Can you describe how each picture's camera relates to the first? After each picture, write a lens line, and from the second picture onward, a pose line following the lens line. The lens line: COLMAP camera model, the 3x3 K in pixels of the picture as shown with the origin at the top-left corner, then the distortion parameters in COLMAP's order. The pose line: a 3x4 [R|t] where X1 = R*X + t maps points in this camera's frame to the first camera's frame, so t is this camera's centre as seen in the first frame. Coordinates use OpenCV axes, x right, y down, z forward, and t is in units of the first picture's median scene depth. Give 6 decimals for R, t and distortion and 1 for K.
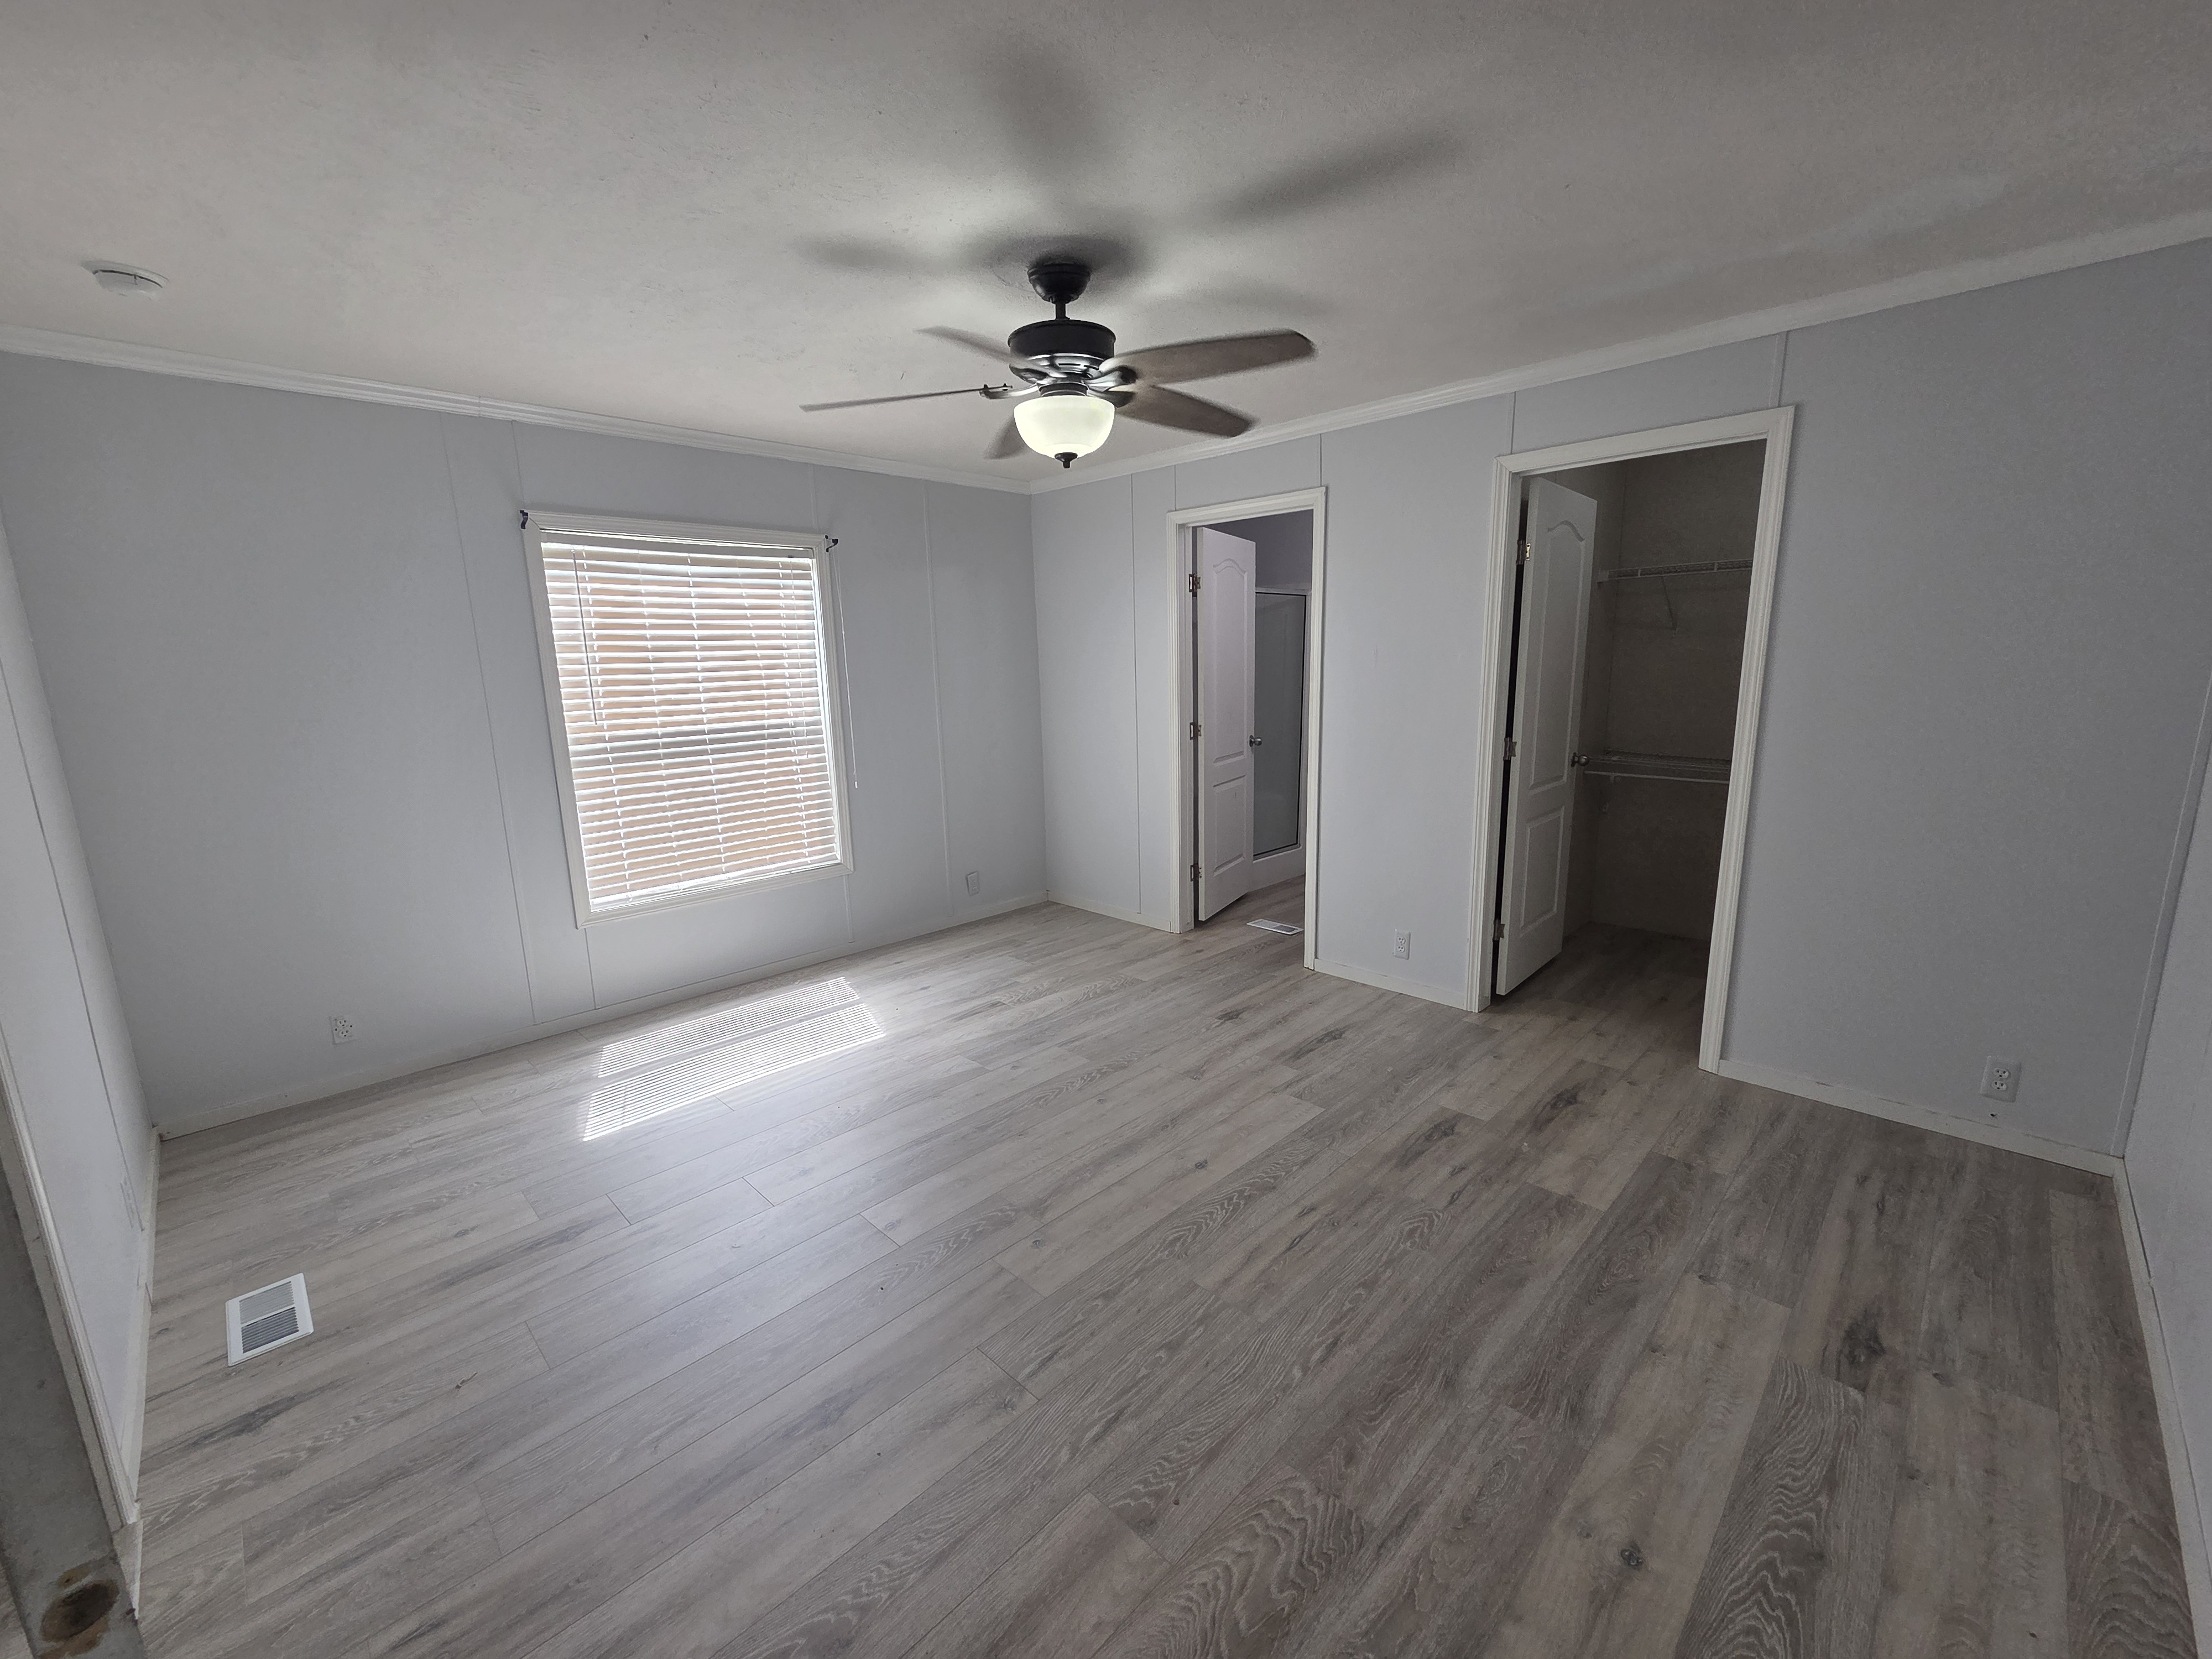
lens RADIAL K [[901.4, 0, 1105.5], [0, 901.4, 836.5], [0, 0, 1]] dist [0.007643, -0.003933]
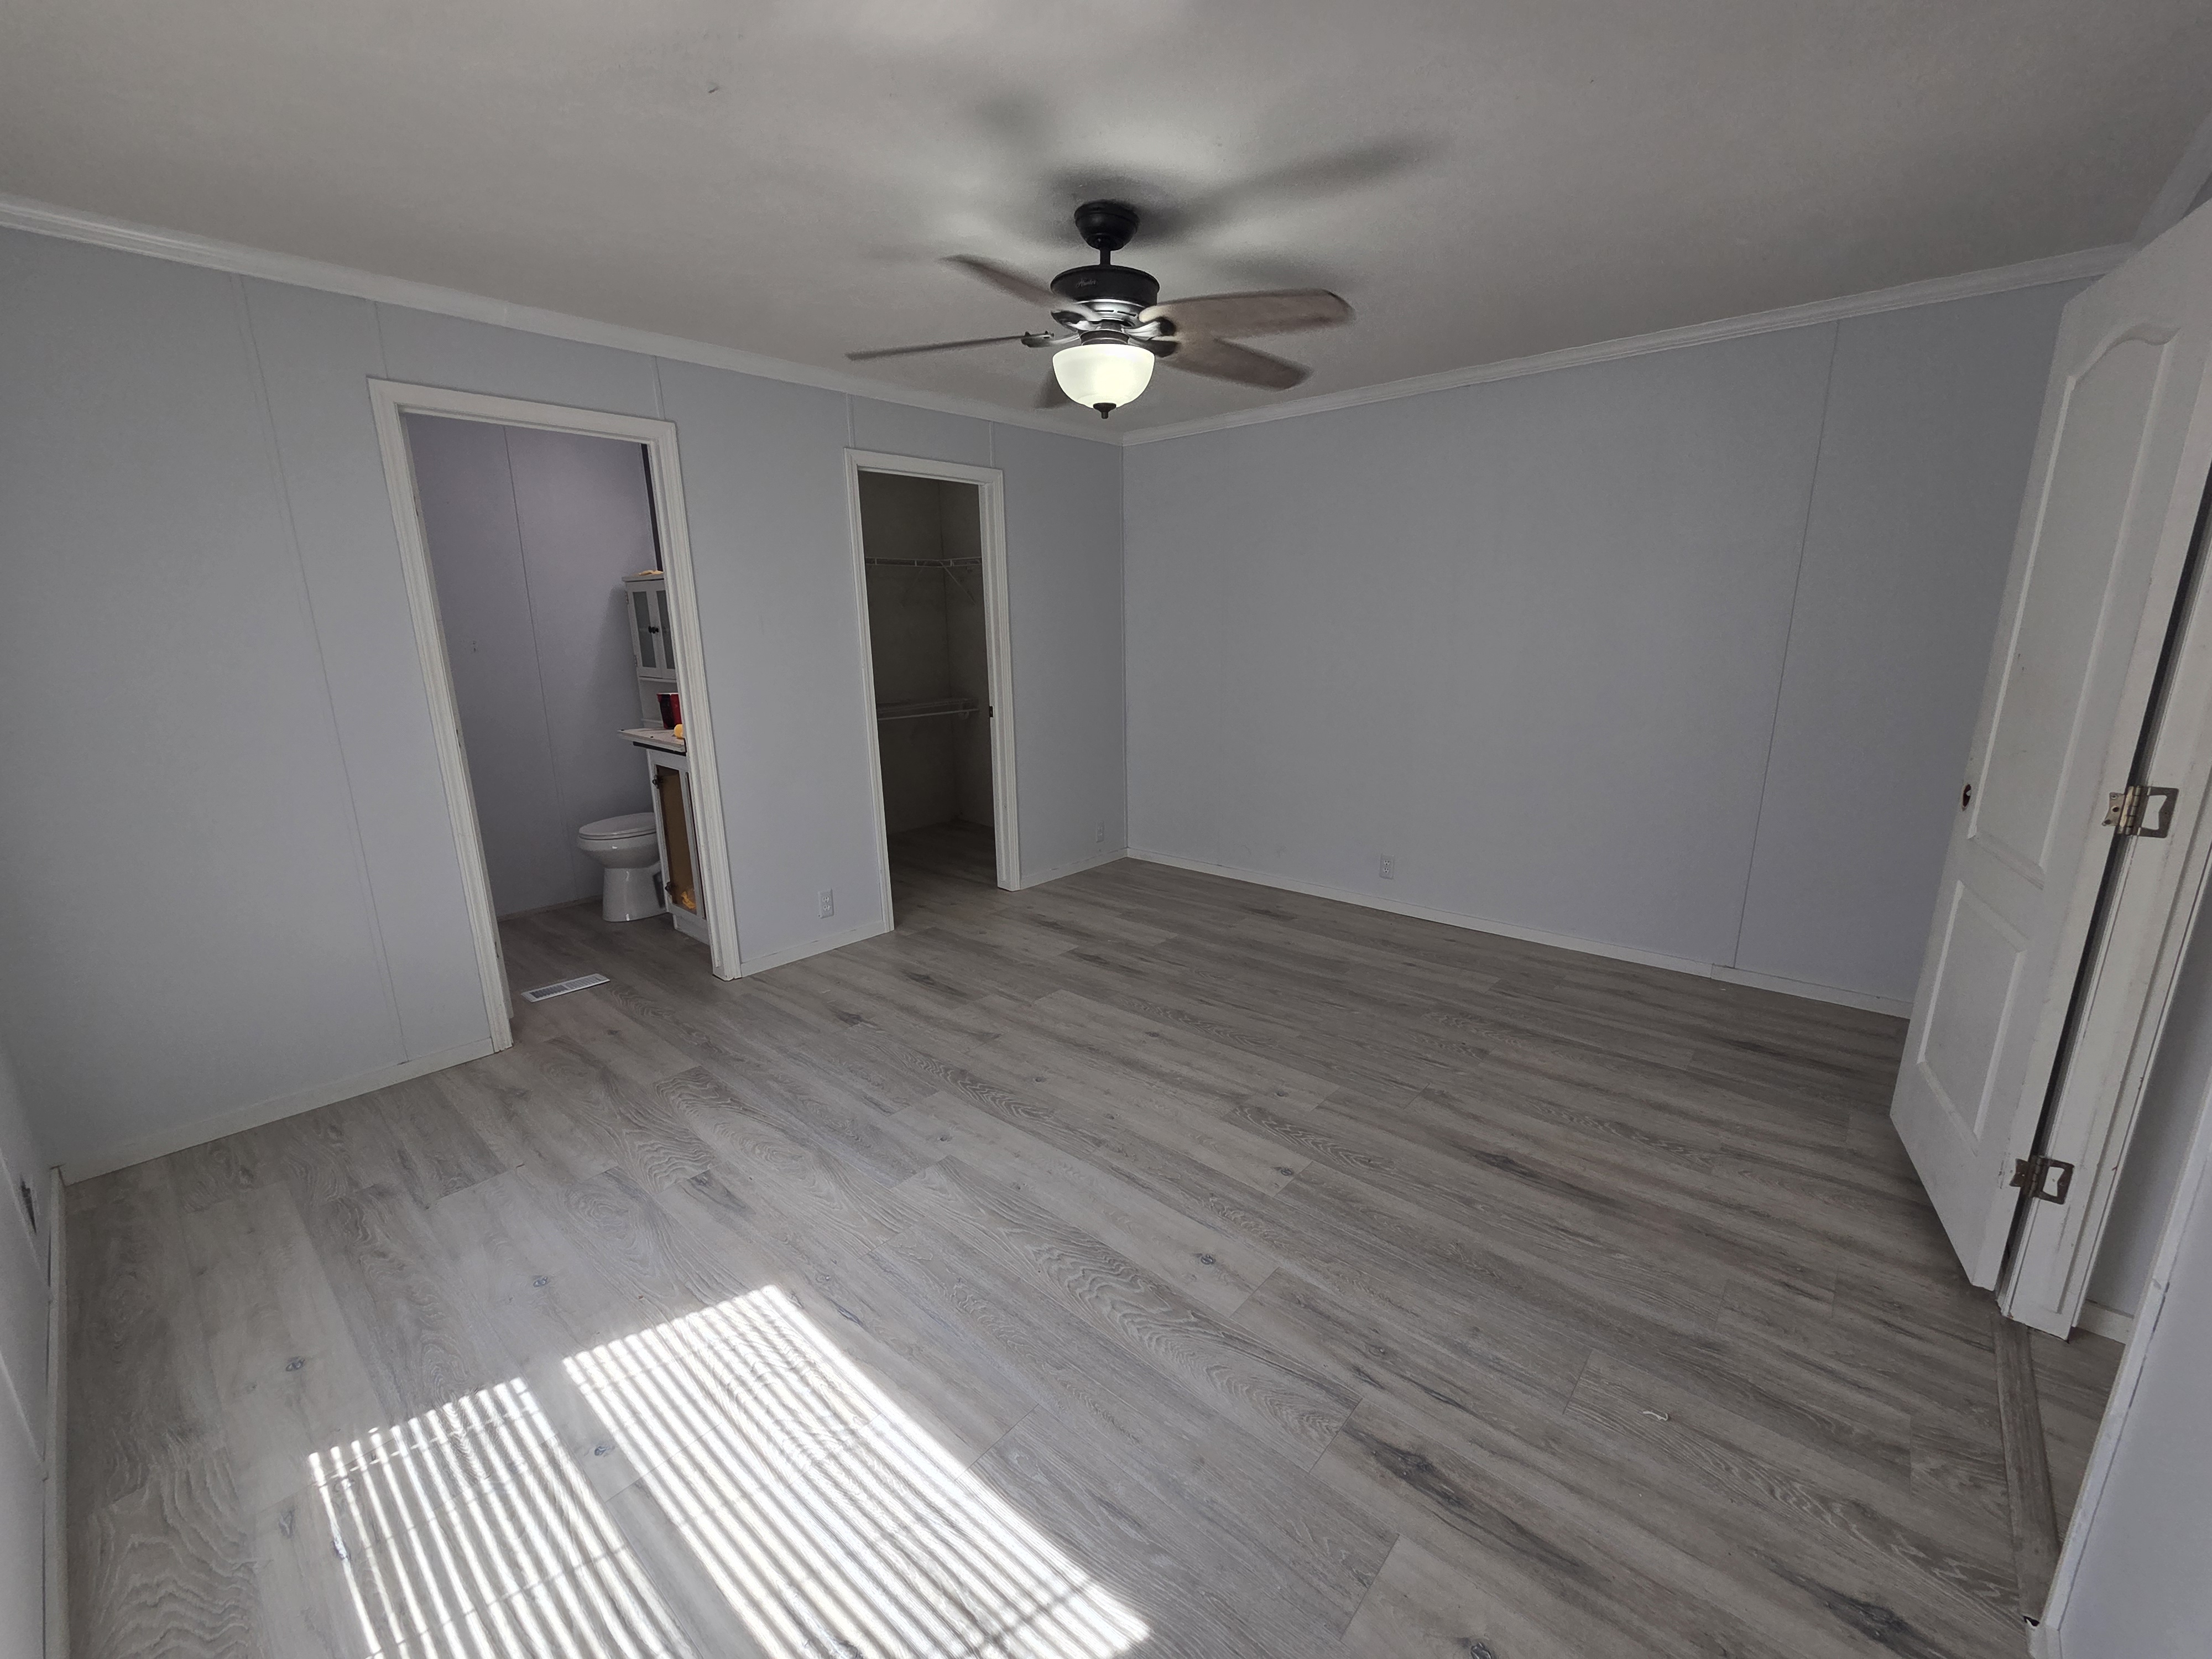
lens RADIAL K [[901.4, 0, 1105.5], [0, 901.4, 836.5], [0, 0, 1]] dist [0.007643, -0.003933]
pose [[-0.061453, -0.211327, 0.975482, -0.941004], [0.207570, 0.953255, 0.219589, -0.157067], [-0.976288, 0.215975, -0.014716, 0.944436]]
